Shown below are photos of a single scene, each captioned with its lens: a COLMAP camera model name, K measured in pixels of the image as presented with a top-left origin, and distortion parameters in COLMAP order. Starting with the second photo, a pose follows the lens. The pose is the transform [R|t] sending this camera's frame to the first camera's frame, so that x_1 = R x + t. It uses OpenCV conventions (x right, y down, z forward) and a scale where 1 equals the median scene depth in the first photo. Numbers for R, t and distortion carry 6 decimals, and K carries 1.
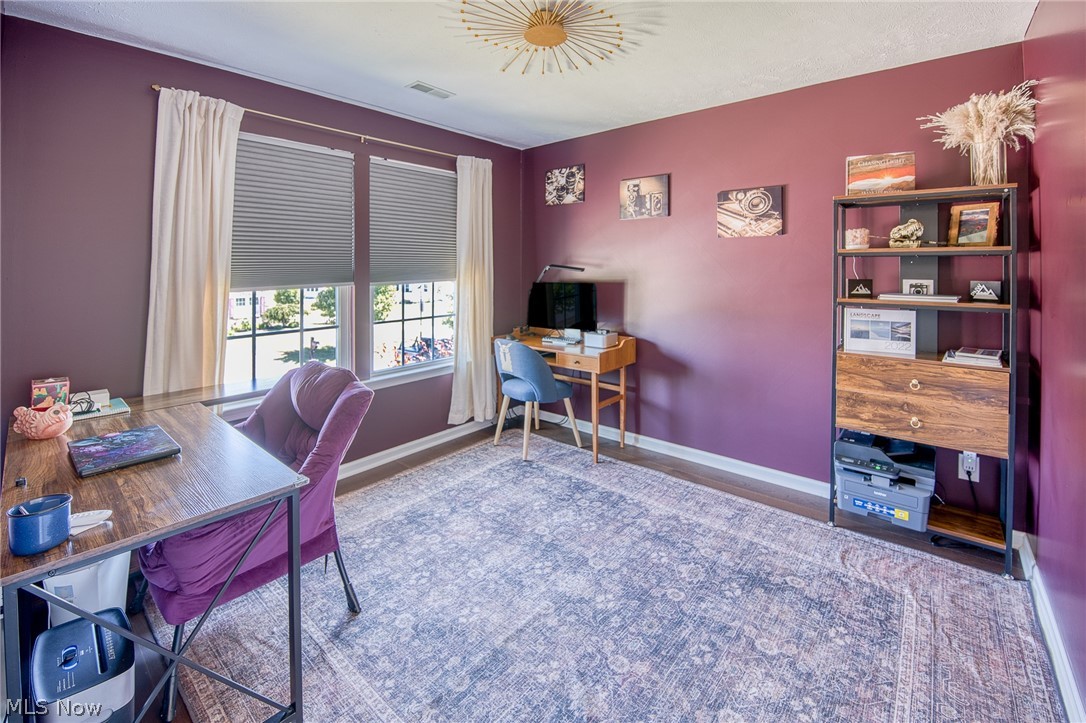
lens RADIAL K [[455.5, 0, 539.8], [0, 455.5, 343.9], [0, 0, 1]] dist [-0.000916, -0.000137]
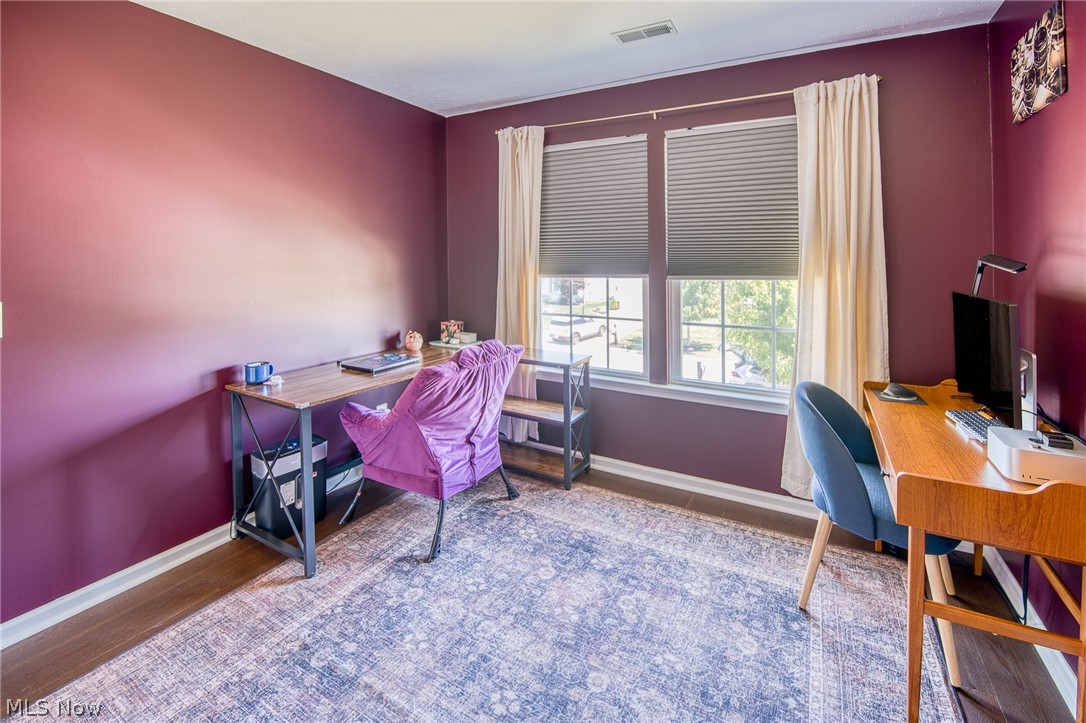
lens RADIAL K [[454.5, 0, 563.2], [0, 454.5, 316.5], [0, 0, 1]] dist [-0.017987, -0.000018]
pose [[0.229835, 0.133350, -0.964051, 0.476967], [-0.164224, 0.981678, 0.096636, -0.122245], [0.959274, 0.136110, 0.247524, 0.671317]]
